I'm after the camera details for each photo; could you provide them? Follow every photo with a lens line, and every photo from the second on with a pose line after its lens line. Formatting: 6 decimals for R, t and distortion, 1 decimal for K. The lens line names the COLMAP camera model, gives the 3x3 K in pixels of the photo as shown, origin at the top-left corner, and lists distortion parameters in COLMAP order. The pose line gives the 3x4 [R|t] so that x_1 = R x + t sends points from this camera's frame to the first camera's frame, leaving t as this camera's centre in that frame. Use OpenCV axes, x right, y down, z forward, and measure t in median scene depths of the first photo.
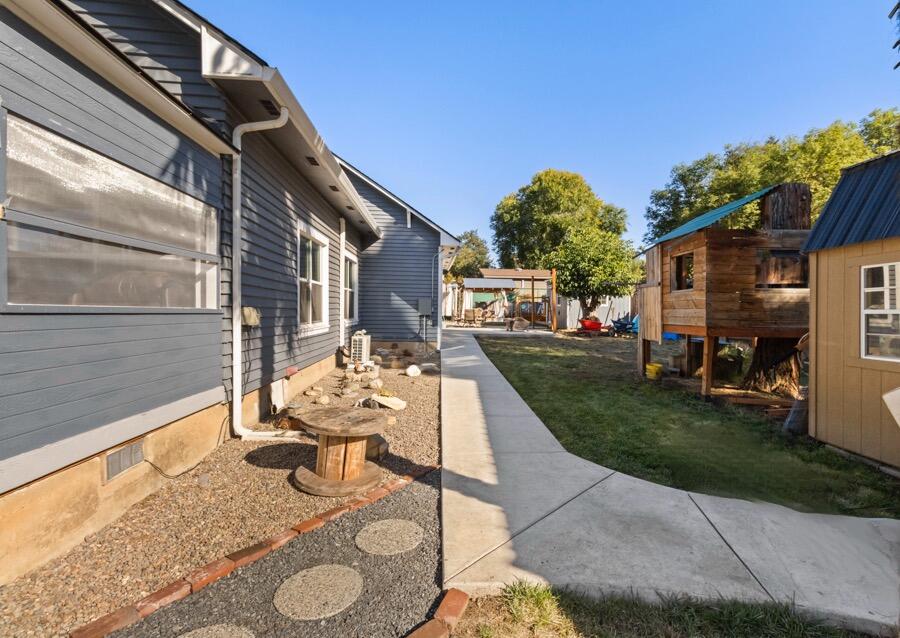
lens RADIAL K [[463.9, 0, 469.3], [0, 463.9, 311.1], [0, 0, 1]] dist [-0.009576, -0.001745]
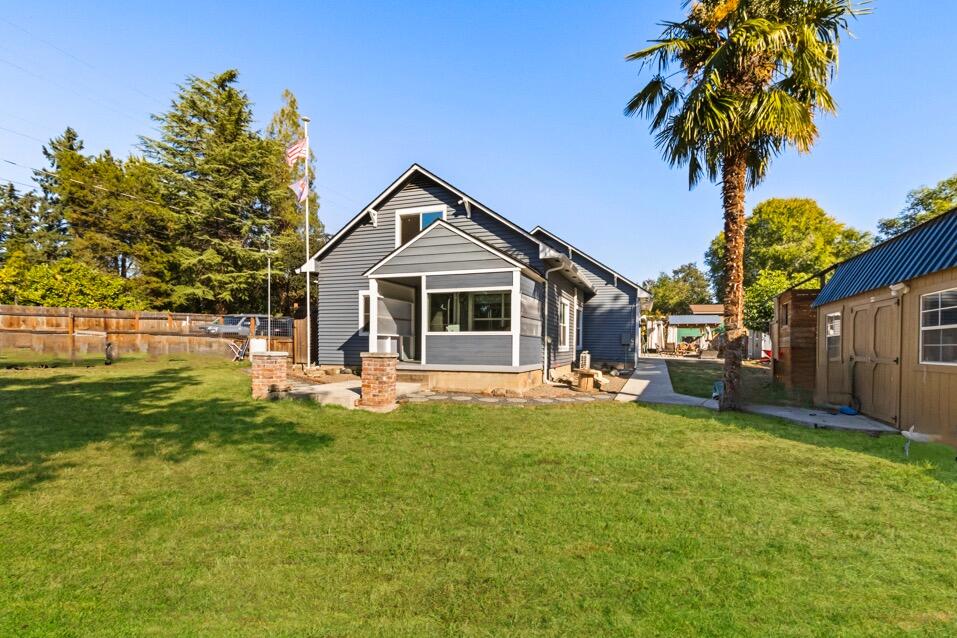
lens RADIAL K [[459.2, 0, 442.7], [0, 459.2, 349.5], [0, 0, 1]] dist [-0.003156, 0.000633]
pose [[0.878589, 0.007061, -0.477527, 0.073427], [-0.005356, 0.999973, 0.004931, 0.017520], [0.477549, -0.001775, 0.878603, -0.470450]]
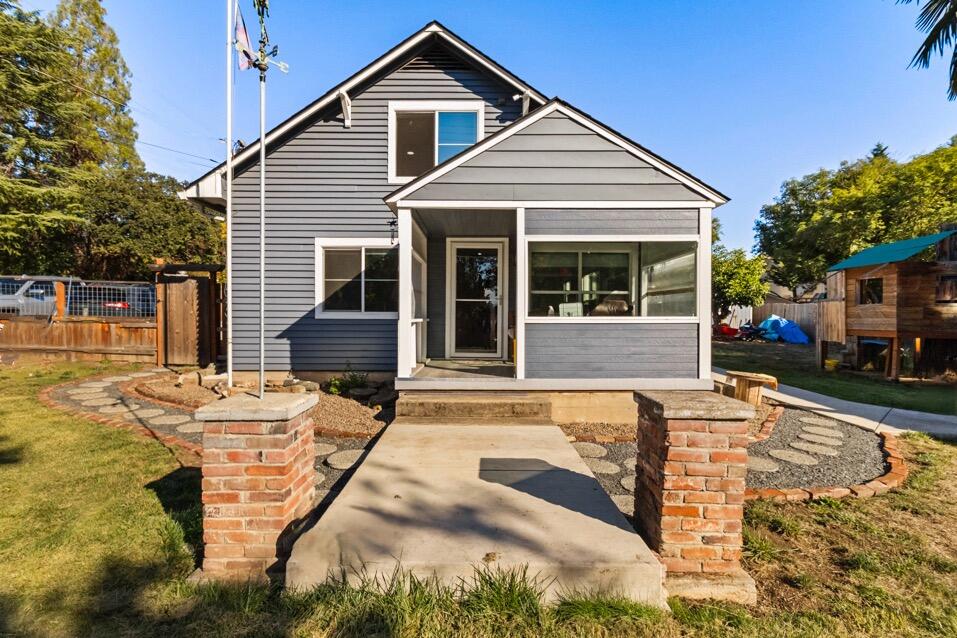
lens RADIAL K [[459.2, 0, 474.2], [0, 459.2, 324.0], [0, 0, 1]] dist [-0.003156, 0.000633]
pose [[0.994016, -0.000134, -0.109232, -0.277760], [0.001798, 0.999884, 0.015136, -0.004957], [0.109218, -0.015241, 0.993901, -0.240195]]
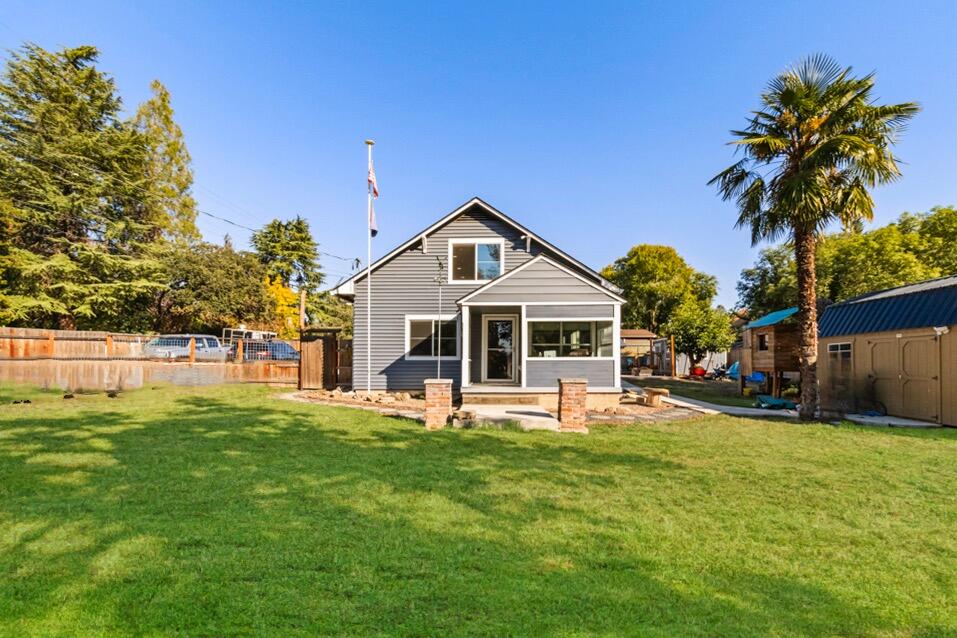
lens RADIAL K [[459.2, 0, 441.1], [0, 459.2, 360.4], [0, 0, 1]] dist [-0.003156, 0.000633]
pose [[0.979659, -0.007881, -0.200517, -0.263360], [0.005220, 0.999891, -0.013795, 0.009184], [0.200604, 0.012468, 0.979593, -0.633898]]
